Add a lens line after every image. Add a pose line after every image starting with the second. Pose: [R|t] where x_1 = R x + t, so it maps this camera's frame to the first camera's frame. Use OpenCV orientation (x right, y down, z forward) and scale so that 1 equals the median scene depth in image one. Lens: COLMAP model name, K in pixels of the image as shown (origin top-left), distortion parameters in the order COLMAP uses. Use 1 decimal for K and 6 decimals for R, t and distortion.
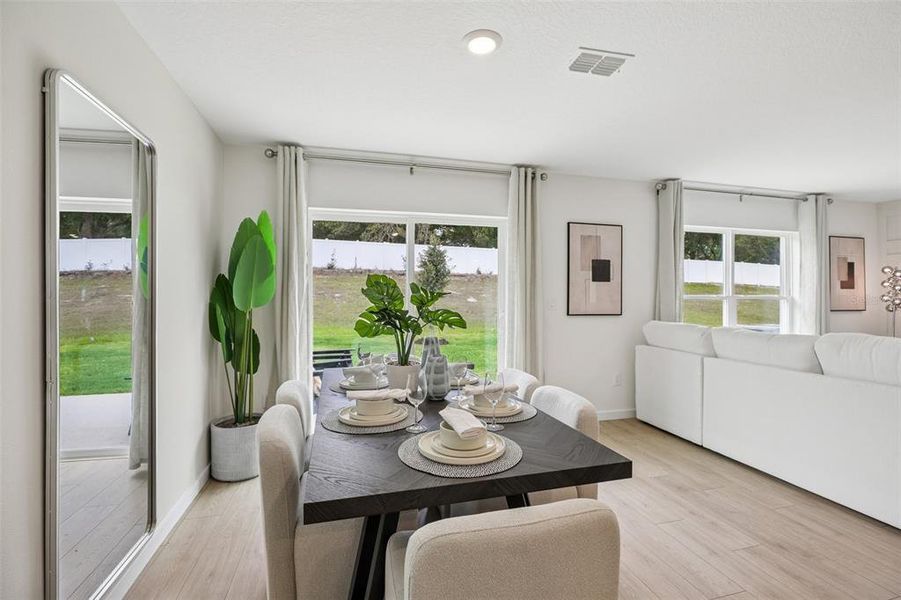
lens RADIAL K [[409.2, 0, 451.7], [0, 409.2, 302.3], [0, 0, 1]] dist [-0.012554, 0.000156]
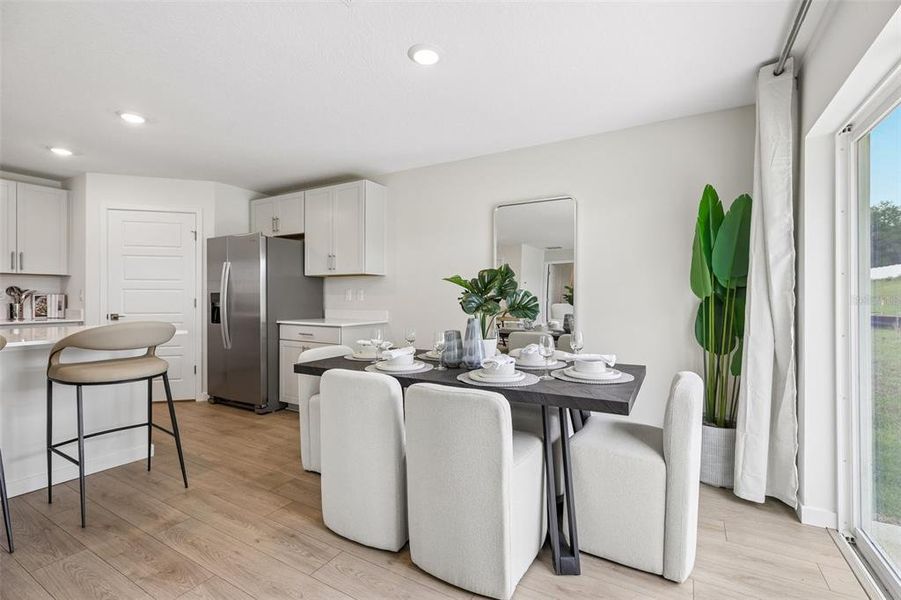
lens RADIAL K [[402.9, 0, 452.8], [0, 402.9, 295.6], [0, 0, 1]] dist [0.000750, 0.000121]
pose [[-0.703861, -0.002534, -0.710333, 0.392587], [-0.010594, 0.999920, 0.006930, 0.008561], [0.710259, 0.012403, -0.703832, 0.891111]]
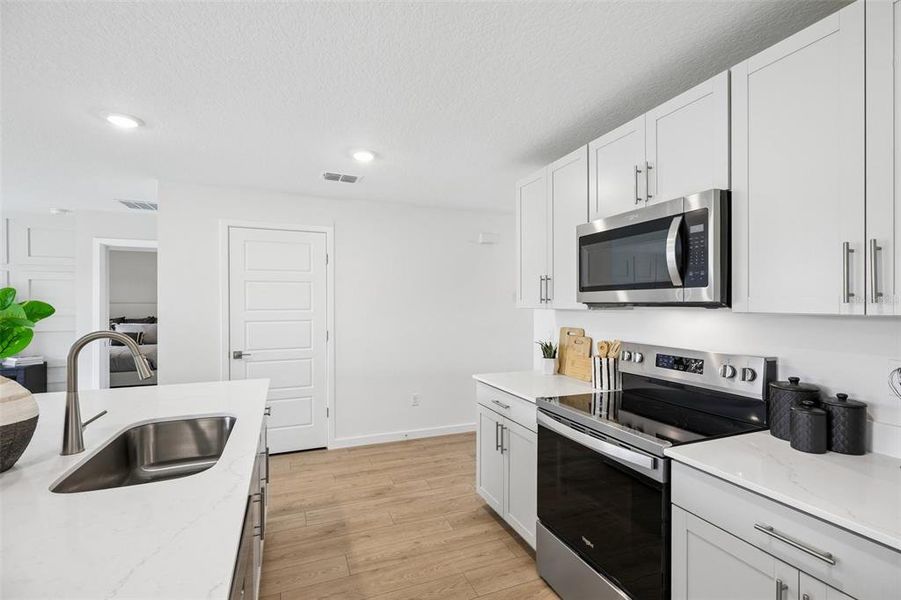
lens RADIAL K [[408.4, 0, 454.6], [0, 408.4, 306.2], [0, 0, 1]] dist [-0.000641, -0.000098]
pose [[-0.130084, -0.005405, 0.991488, 0.190904], [0.009259, 0.999935, 0.006666, -0.040312], [-0.991460, 0.010047, -0.130026, -0.271669]]
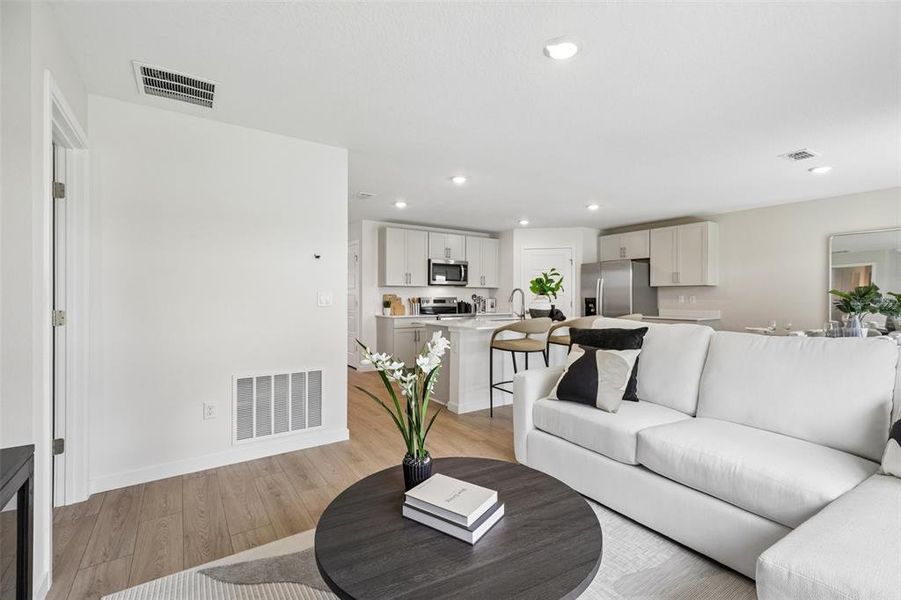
lens RADIAL K [[402.9, 0, 452.8], [0, 402.9, 295.6], [0, 0, 1]] dist [0.000750, 0.000121]
pose [[-0.944308, -0.003429, -0.329046, 1.186893], [-0.006254, 0.999952, 0.007526, -0.004364], [0.329004, 0.009165, -0.944284, 1.110463]]
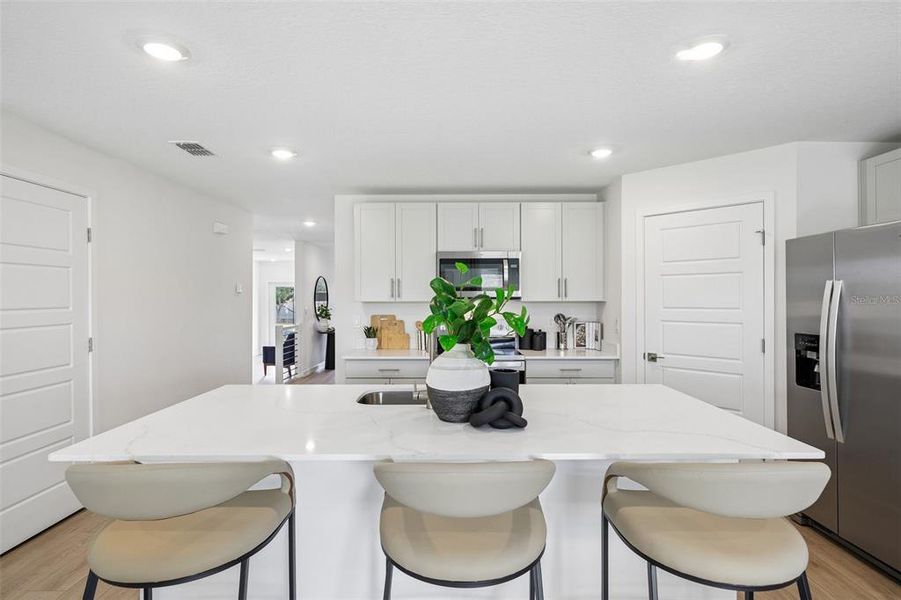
lens RADIAL K [[462.8, 0, 454.1], [0, 462.8, 300.0], [0, 0, 1]] dist [0.001157, 0.000097]
pose [[-0.966447, 0.001202, 0.256863, 0.410567], [0.005467, 0.999859, 0.015891, -0.050387], [-0.256808, 0.016762, -0.966317, 0.502680]]
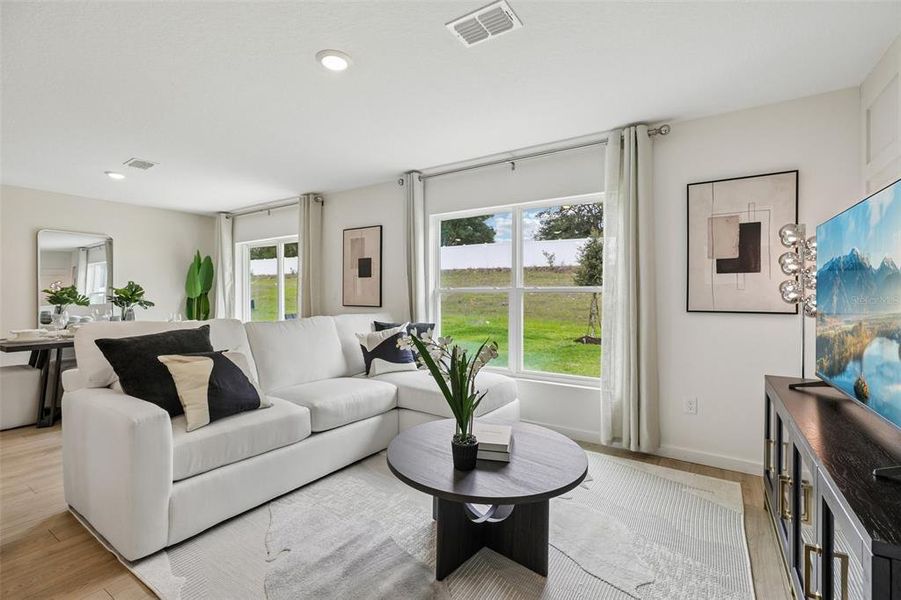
lens RADIAL K [[402.9, 0, 452.8], [0, 402.9, 295.6], [0, 0, 1]] dist [0.000750, 0.000121]
pose [[0.669011, 0.001105, -0.743251, 1.399635], [-0.008598, 0.999943, -0.006253, 0.005309], [0.743202, 0.010574, 0.668983, 0.436655]]
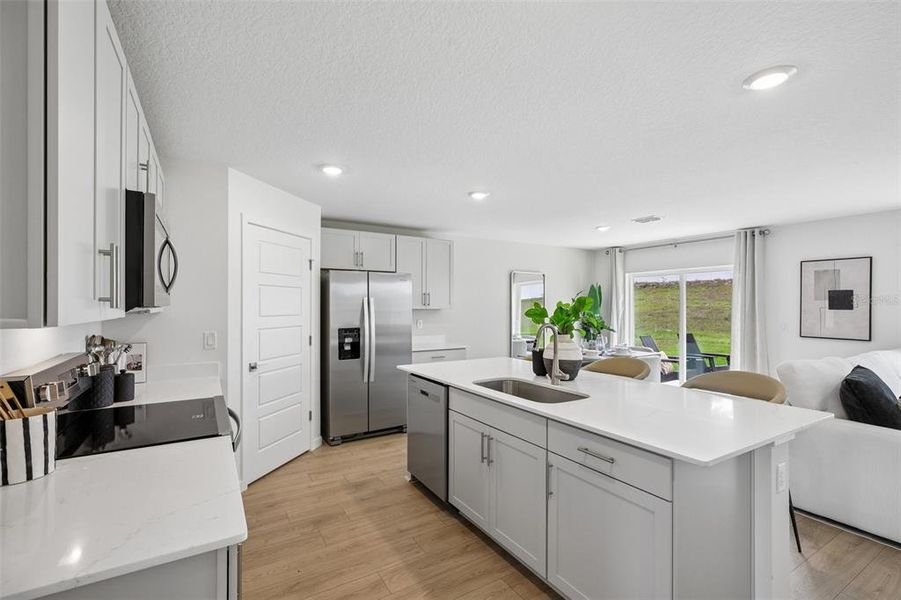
lens RADIAL K [[405.3, 0, 452.4], [0, 405.3, 303.1], [0, 0, 1]] dist [-0.002118, 0.000301]
pose [[0.283880, -0.004362, -0.958850, 1.156218], [-0.014307, 0.999859, -0.008785, -0.043973], [0.958753, 0.016212, 0.283777, -0.353130]]
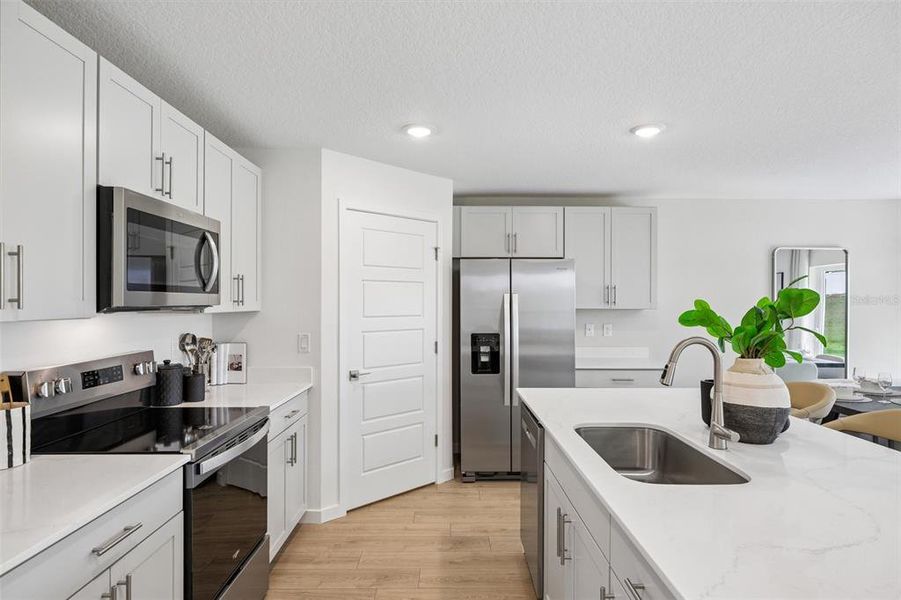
lens RADIAL K [[510.8, 0, 450.5], [0, 510.8, 300.0], [0, 0, 1]] dist [0.000917, 0.000016]
pose [[-0.254707, -0.004070, -0.967010, 1.077830], [-0.013459, 0.999909, -0.000664, -0.049665], [0.966925, 0.012846, -0.254738, -0.118302]]
